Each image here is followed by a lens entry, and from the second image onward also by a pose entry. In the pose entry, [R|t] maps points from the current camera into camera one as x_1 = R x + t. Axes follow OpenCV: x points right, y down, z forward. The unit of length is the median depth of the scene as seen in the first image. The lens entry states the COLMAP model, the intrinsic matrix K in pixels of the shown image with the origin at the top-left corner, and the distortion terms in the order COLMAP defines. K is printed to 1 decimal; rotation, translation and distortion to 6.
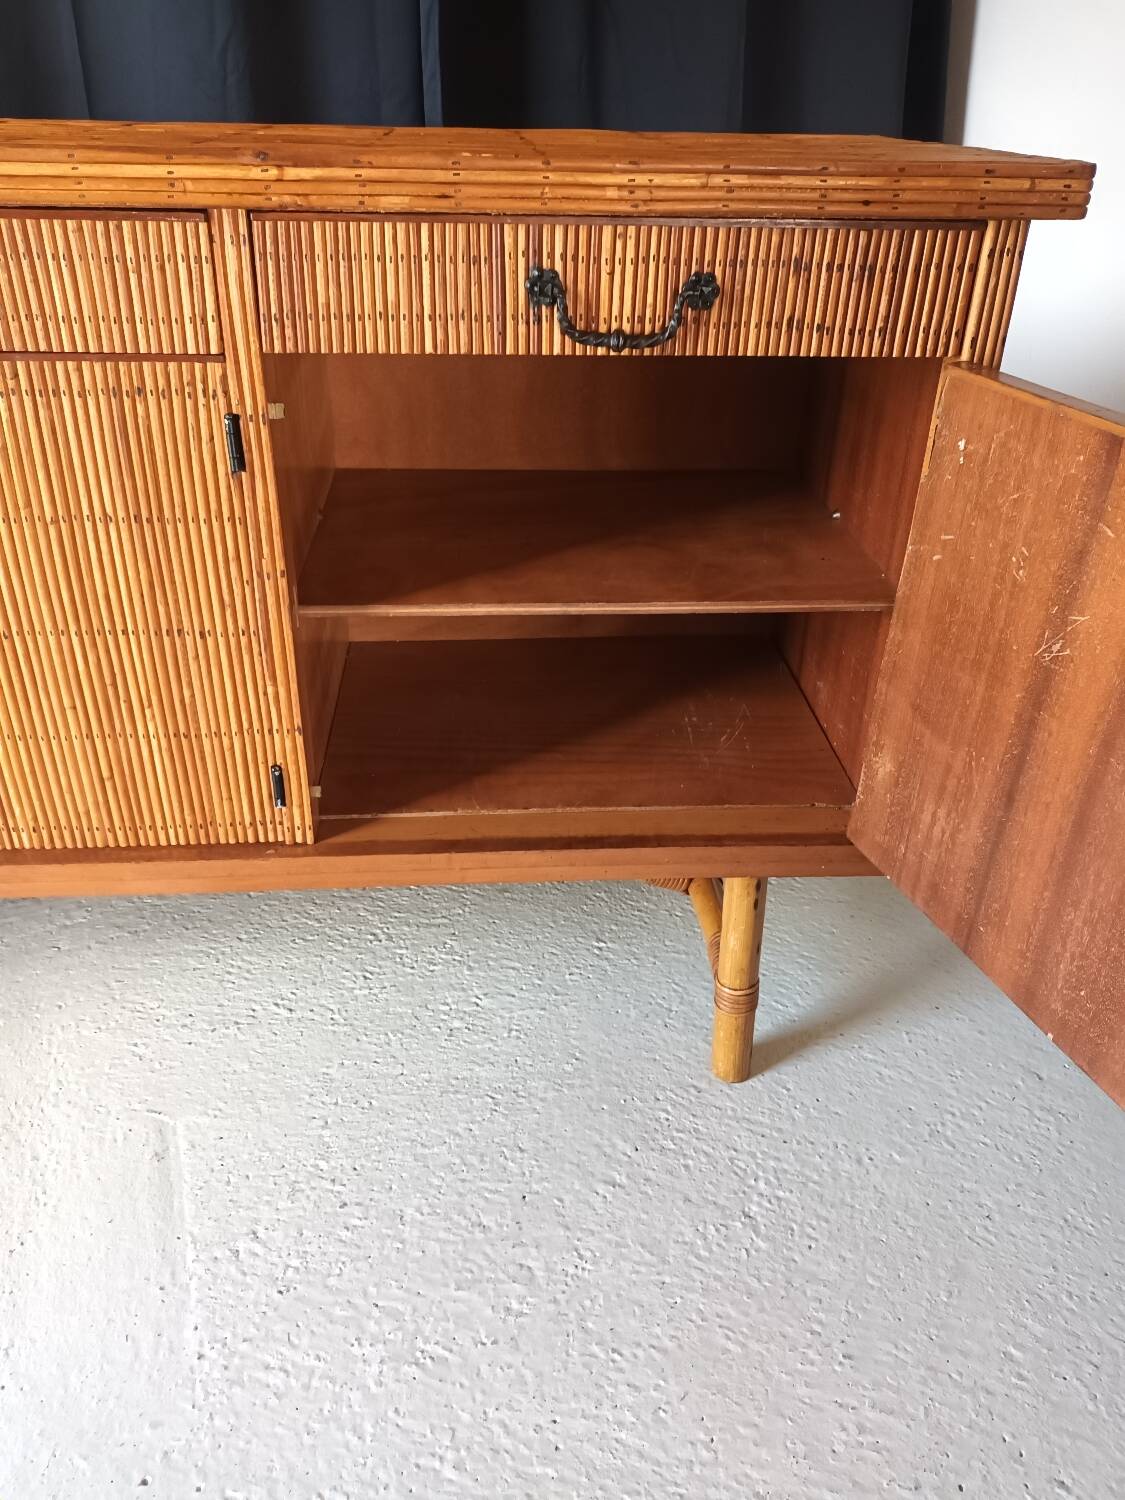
lens RADIAL K [[1120.5, 0, 560.2], [0, 1120.5, 753.8], [0, 0, 1]] dist [0.086238, -0.142029]
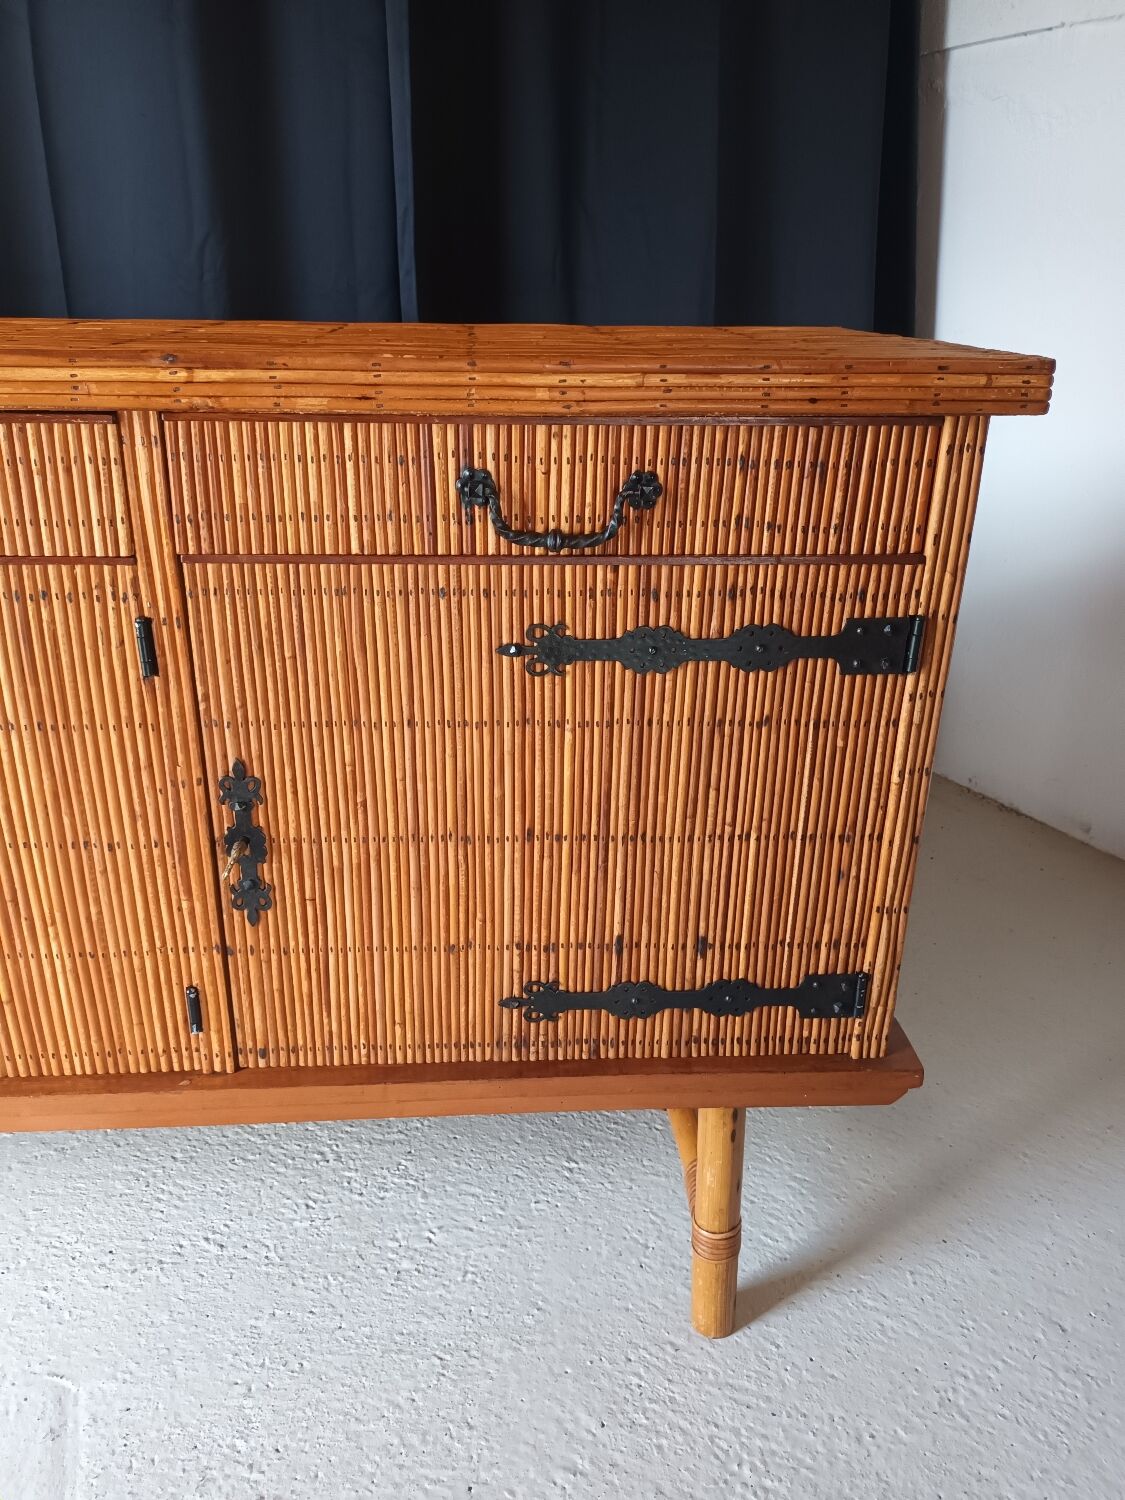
lens RADIAL K [[1112.8, 0, 559.2], [0, 1112.8, 753.8], [0, 0, 1]] dist [0.091069, -0.151807]
pose [[0.999948, -0.004011, -0.009348, 0.050100], [0.002744, 0.991268, -0.131832, -0.053970], [0.009795, 0.131799, 0.991228, 0.082632]]
